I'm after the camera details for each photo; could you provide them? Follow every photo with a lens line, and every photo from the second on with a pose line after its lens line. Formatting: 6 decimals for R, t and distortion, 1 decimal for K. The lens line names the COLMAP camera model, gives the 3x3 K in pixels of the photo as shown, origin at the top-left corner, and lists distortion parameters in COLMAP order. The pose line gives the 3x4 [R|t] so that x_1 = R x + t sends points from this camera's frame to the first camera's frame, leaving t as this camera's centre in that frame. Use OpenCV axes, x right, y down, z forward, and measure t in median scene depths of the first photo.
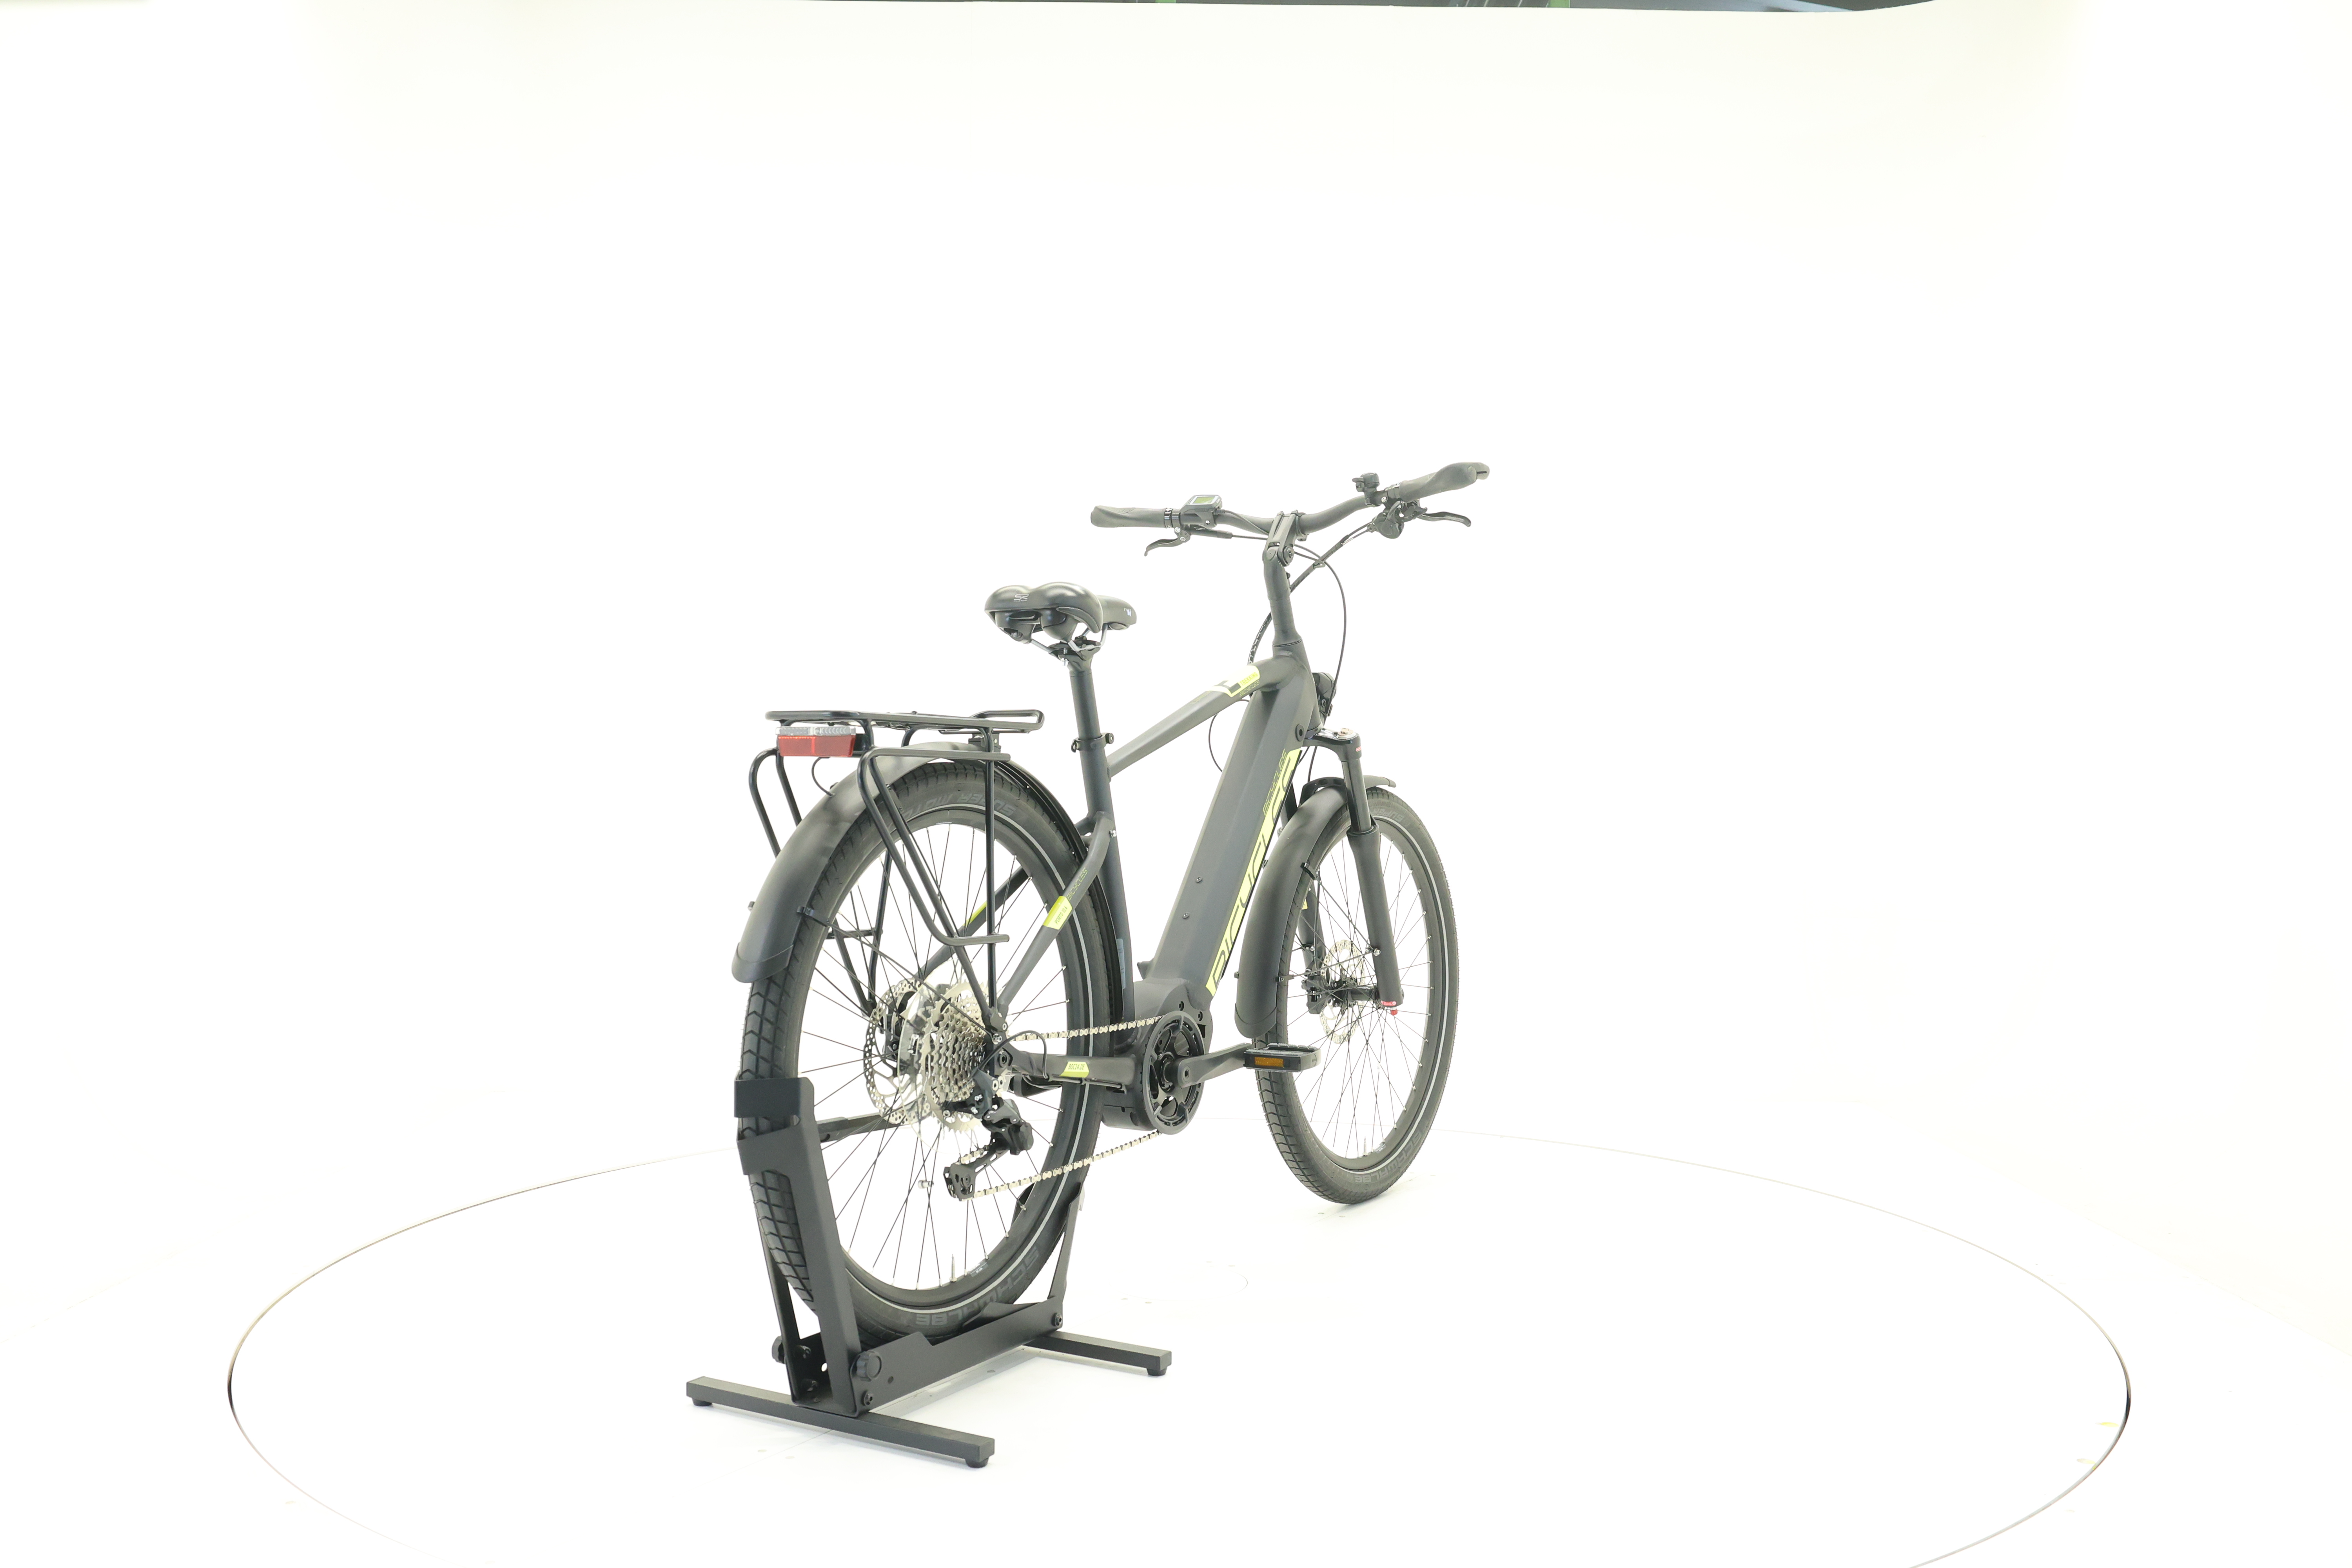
lens RADIAL K [[2060.2, 0, 1174.3], [0, 2060.2, 779.3], [0, 0, 1]] dist [-0.022375, -0.010452]
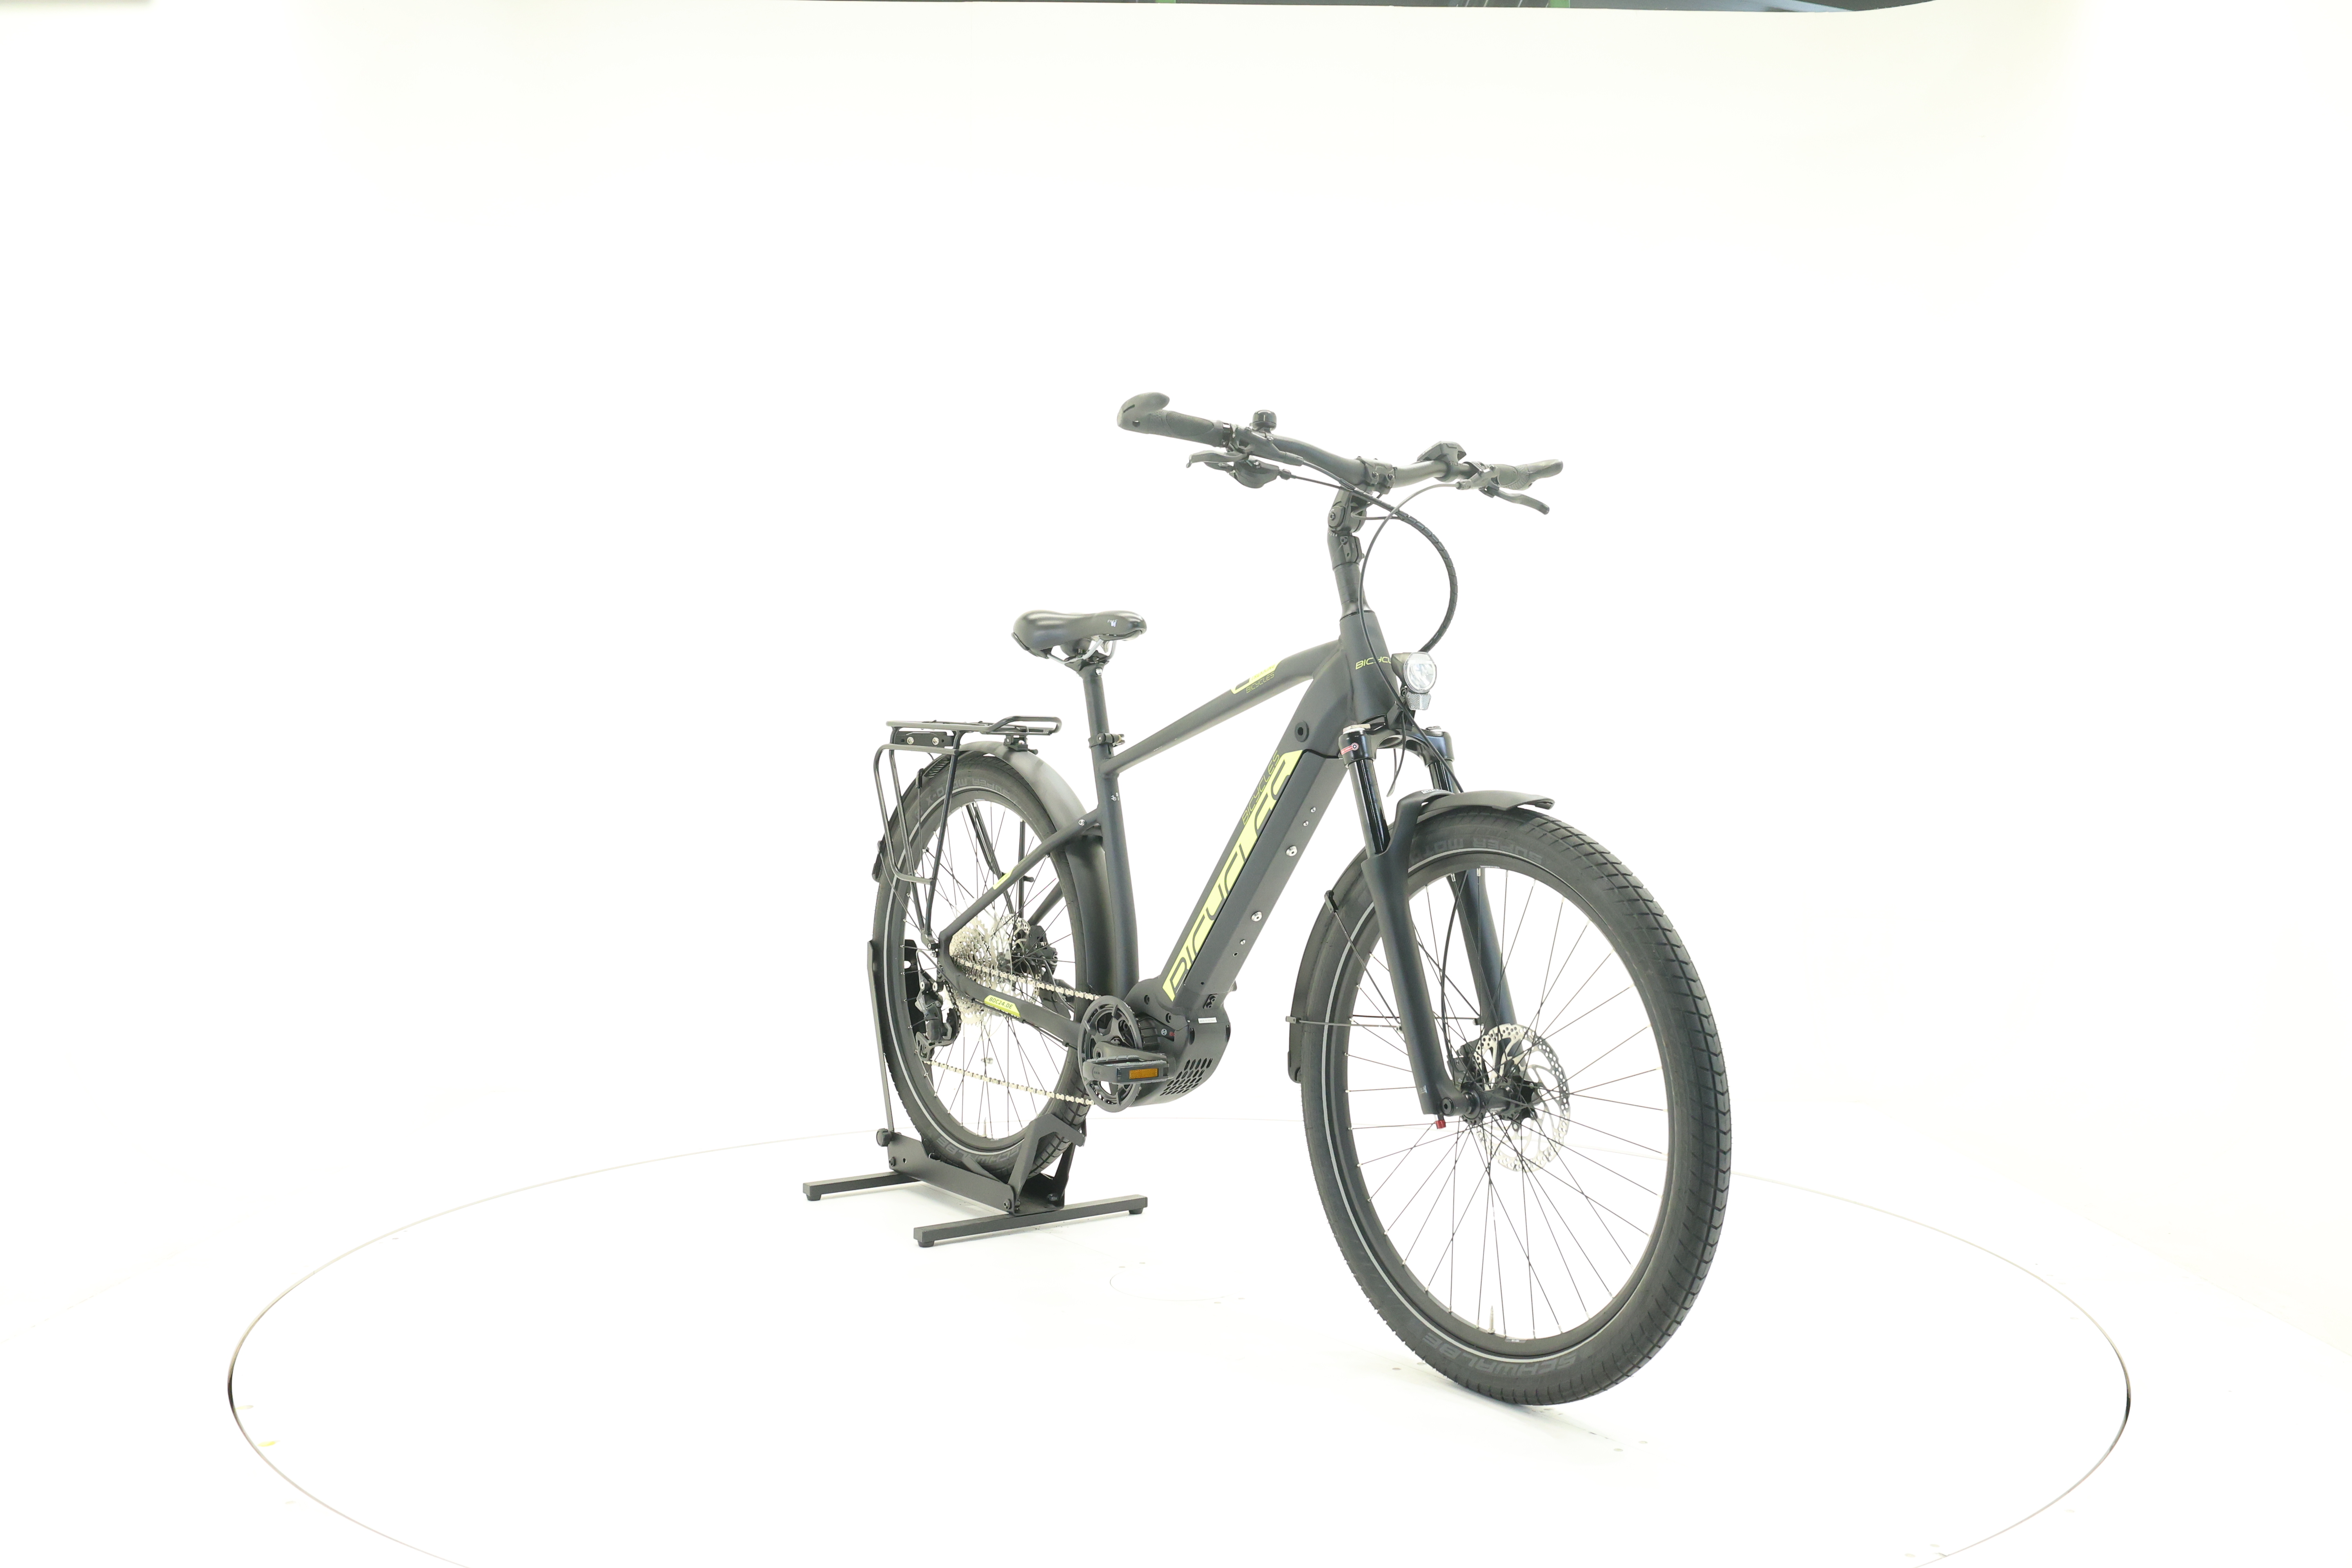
lens RADIAL K [[2060.2, 0, 1179.1], [0, 2060.2, 779.3], [0, 0, 1]] dist [-0.022375, -0.010452]
pose [[-0.392482, 0.013681, -0.919658, 0.970920], [-0.022665, 0.999442, 0.024541, -0.025774], [0.919480, 0.030476, -0.391953, 1.463166]]
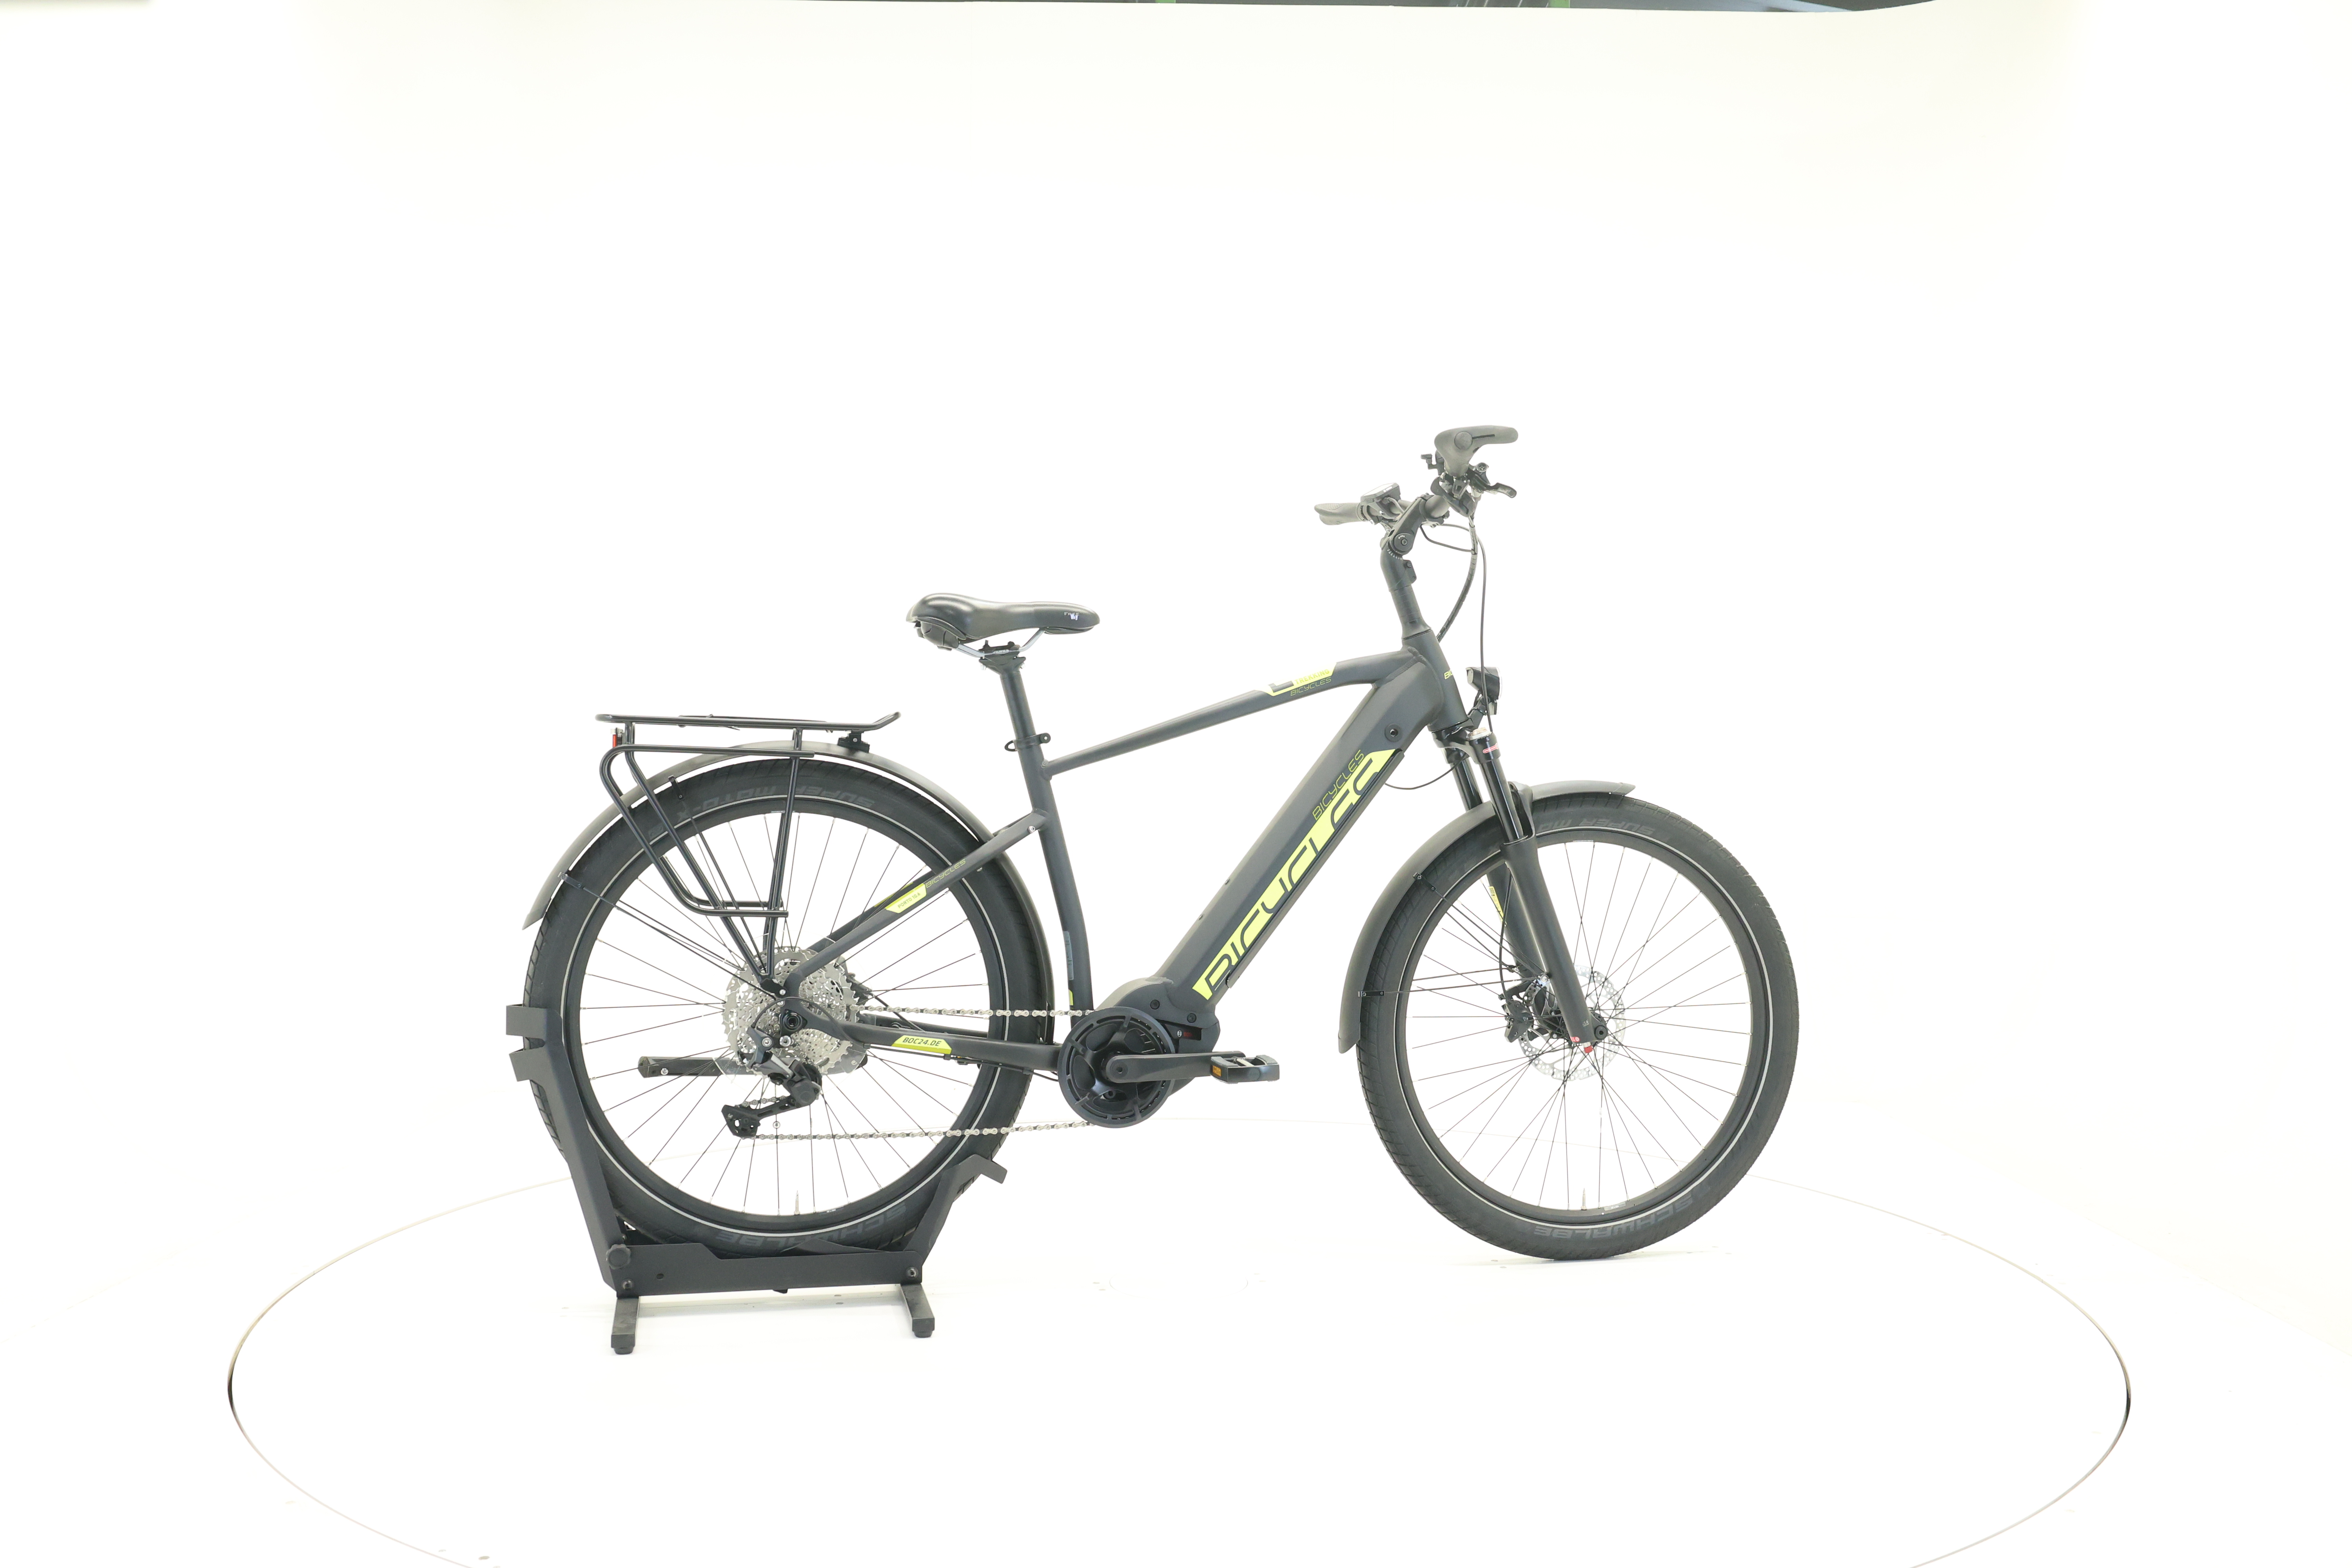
lens RADIAL K [[2060.2, 0, 1162.5], [0, 2060.2, 763.4], [0, 0, 1]] dist [-0.022375, -0.010452]
pose [[0.683566, 0.008243, -0.729842, 0.765153], [-0.014962, 0.999884, -0.002721, -0.005067], [0.729735, 0.012780, 0.683611, 0.325013]]
